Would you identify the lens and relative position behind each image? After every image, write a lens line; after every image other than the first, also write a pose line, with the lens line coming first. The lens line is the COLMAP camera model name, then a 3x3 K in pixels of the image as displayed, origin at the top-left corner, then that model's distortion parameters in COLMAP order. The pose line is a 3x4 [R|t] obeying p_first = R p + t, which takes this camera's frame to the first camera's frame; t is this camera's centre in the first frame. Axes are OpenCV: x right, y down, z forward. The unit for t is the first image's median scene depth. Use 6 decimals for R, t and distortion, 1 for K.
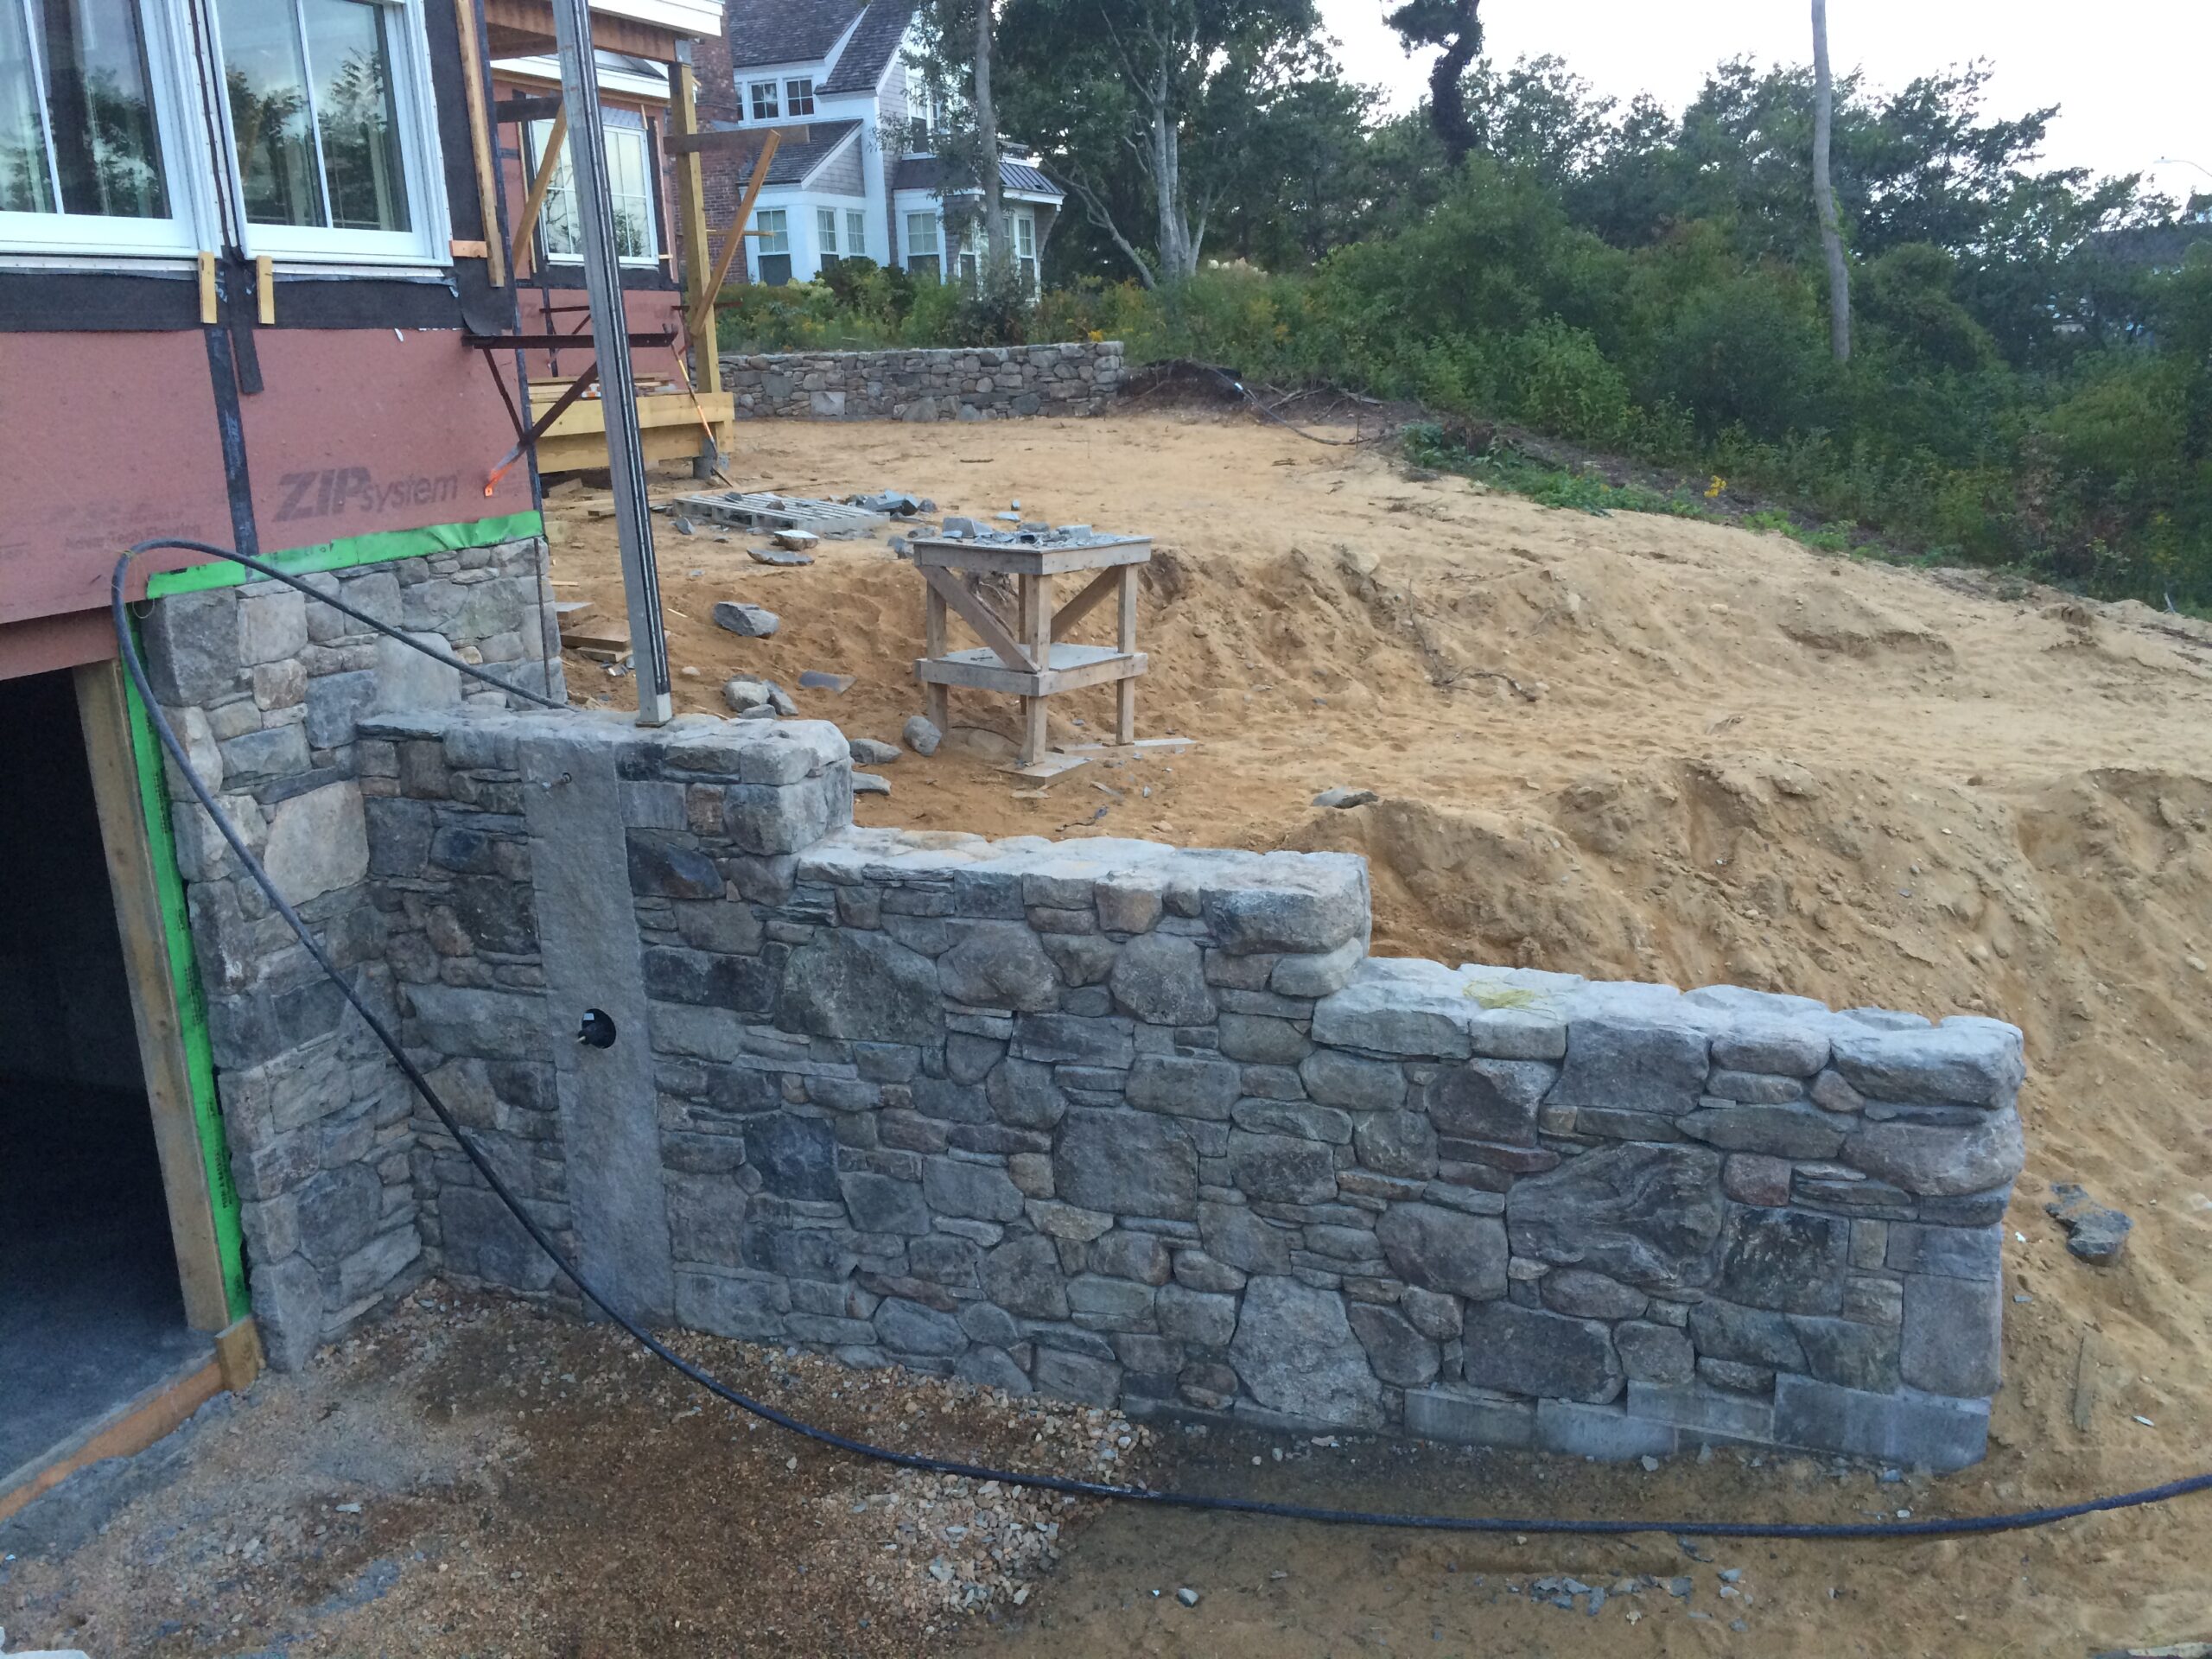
lens RADIAL K [[1881.4, 0, 1108.6], [0, 1881.4, 829.0], [0, 0, 1]] dist [0.073310, -0.096849]
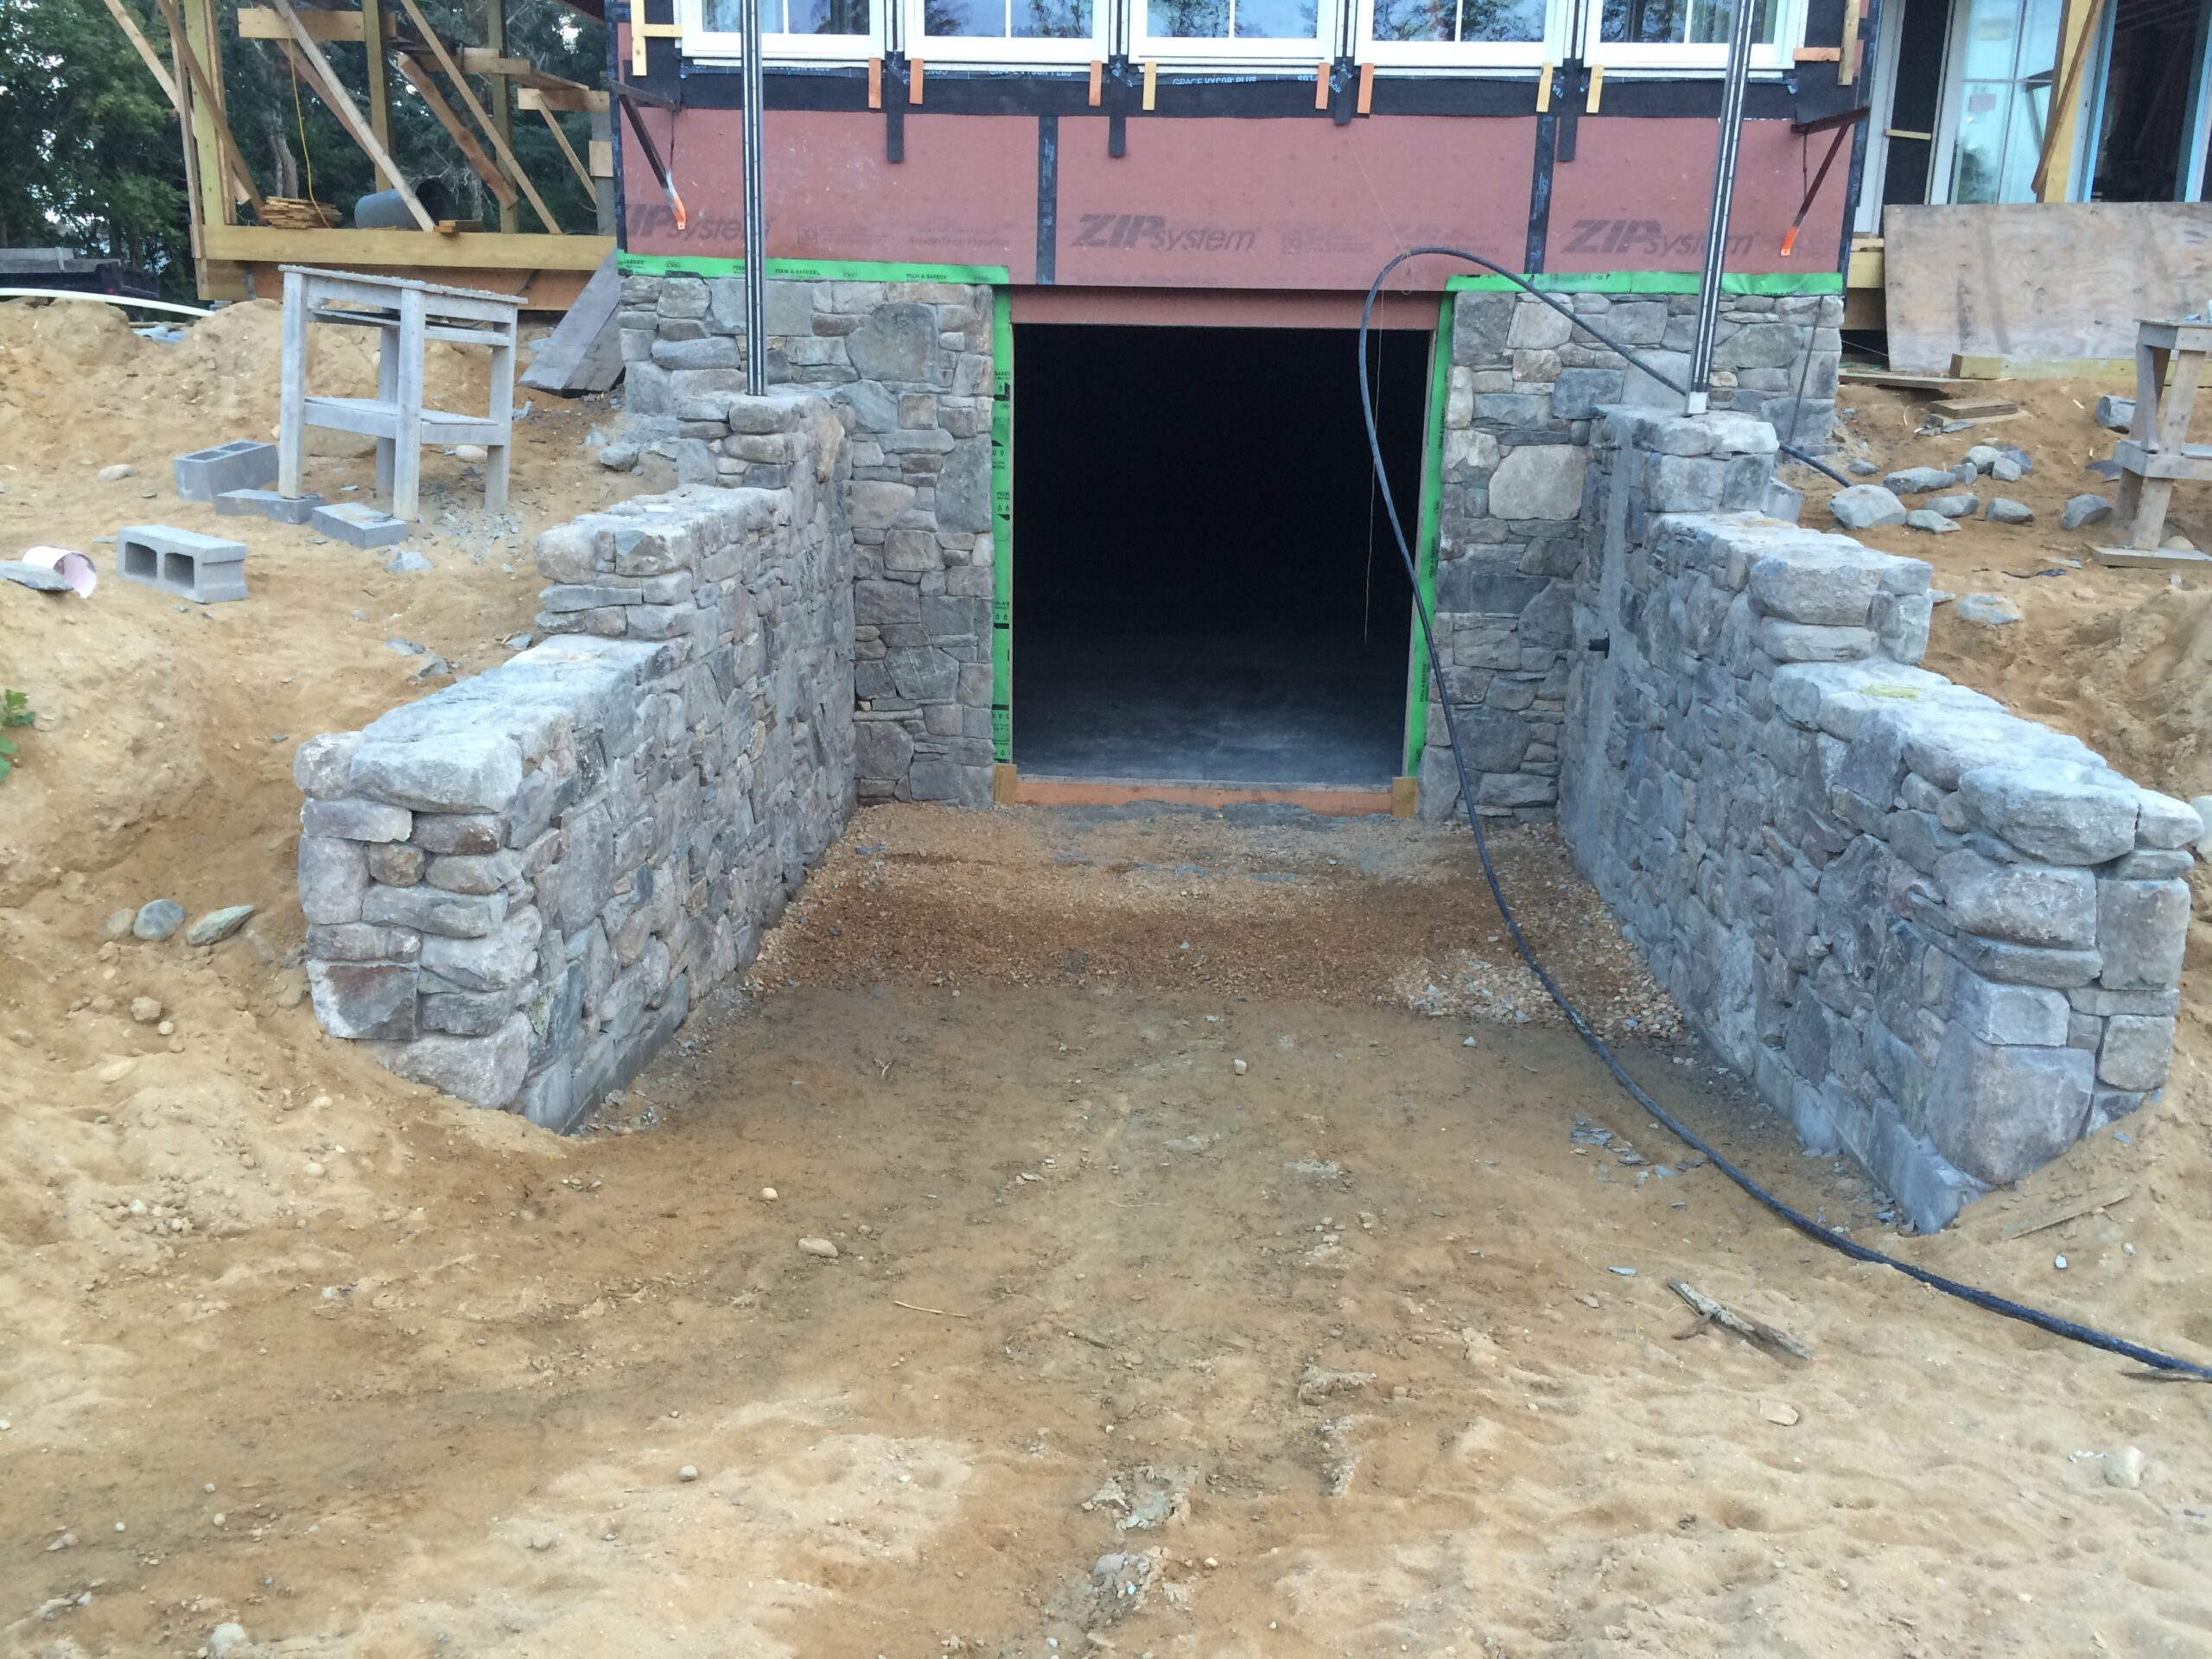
lens RADIAL K [[1881.4, 0, 1108.9], [0, 1881.4, 826.4], [0, 0, 1]] dist [0.073310, -0.096849]
pose [[0.323359, 0.282671, -0.903070, 0.895191], [-0.264956, 0.943214, 0.200364, 0.054906], [0.908426, 0.174484, 0.379892, 0.205632]]
